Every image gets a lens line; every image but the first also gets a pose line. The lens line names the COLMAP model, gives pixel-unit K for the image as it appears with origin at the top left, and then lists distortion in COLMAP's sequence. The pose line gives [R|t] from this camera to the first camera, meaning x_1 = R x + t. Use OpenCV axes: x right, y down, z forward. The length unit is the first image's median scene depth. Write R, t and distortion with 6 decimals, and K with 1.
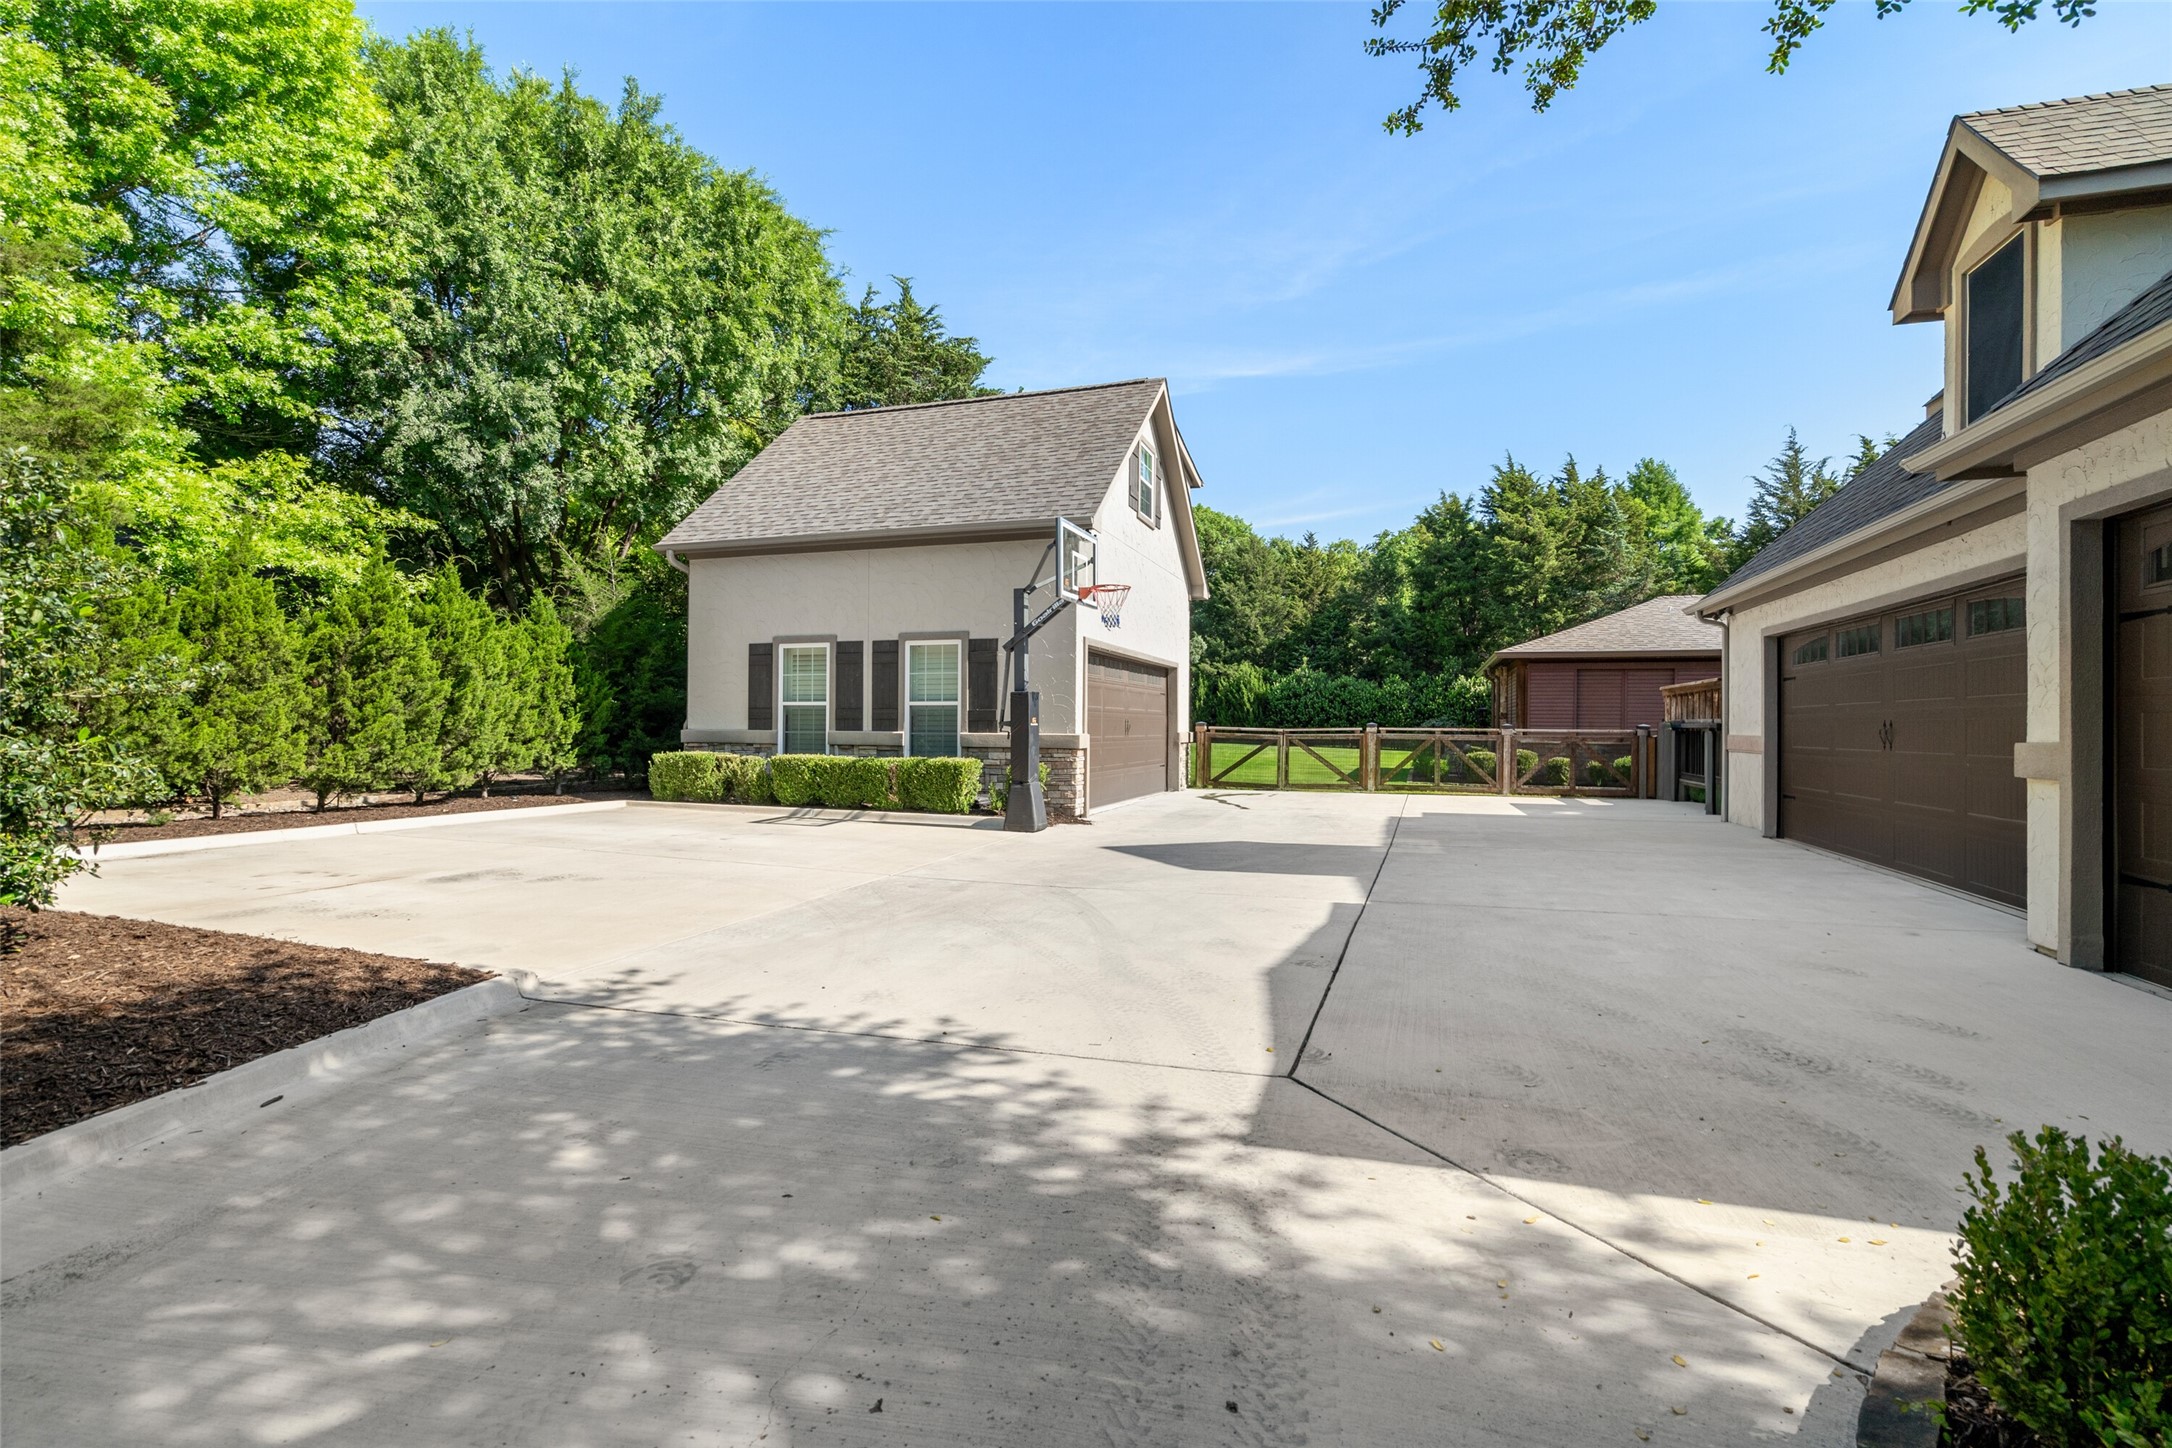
lens RADIAL K [[980.3, 0, 1086.0], [0, 980.3, 724.0], [0, 0, 1]] dist [-0.024830, 0.000042]
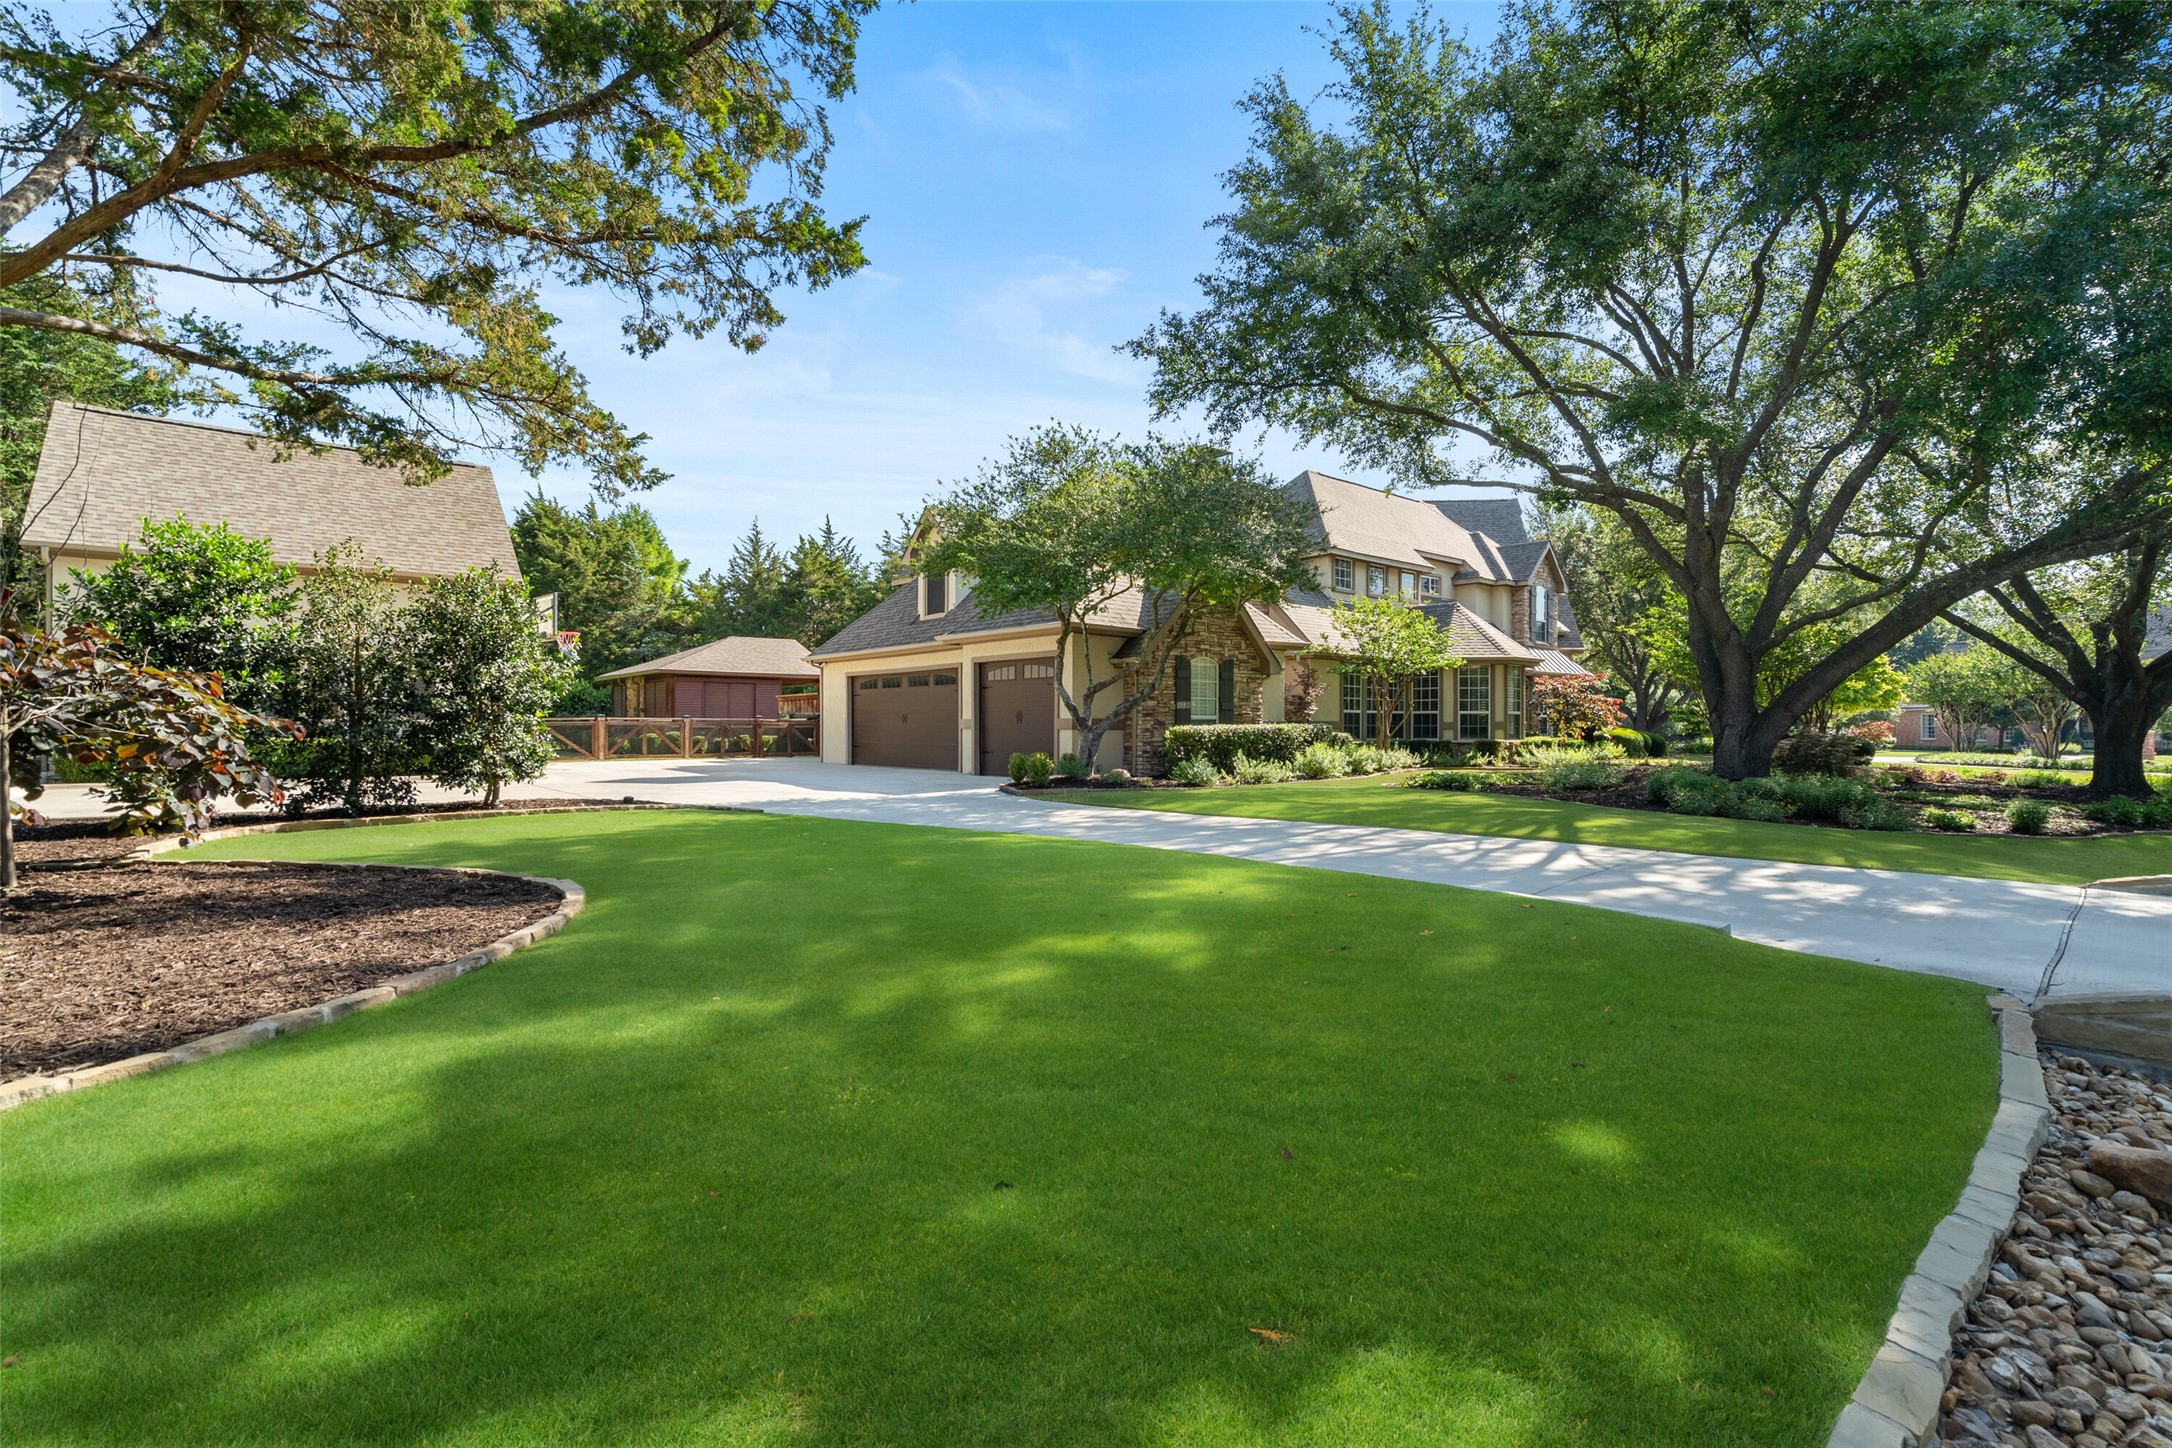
lens RADIAL K [[980.3, 0, 1086.0], [0, 980.3, 724.0], [0, 0, 1]] dist [-0.024830, 0.000042]
pose [[0.502853, -0.001871, 0.864370, -0.290448], [-0.002845, 0.999989, 0.003820, 0.003523], [-0.864367, -0.004380, 0.502842, -0.179187]]
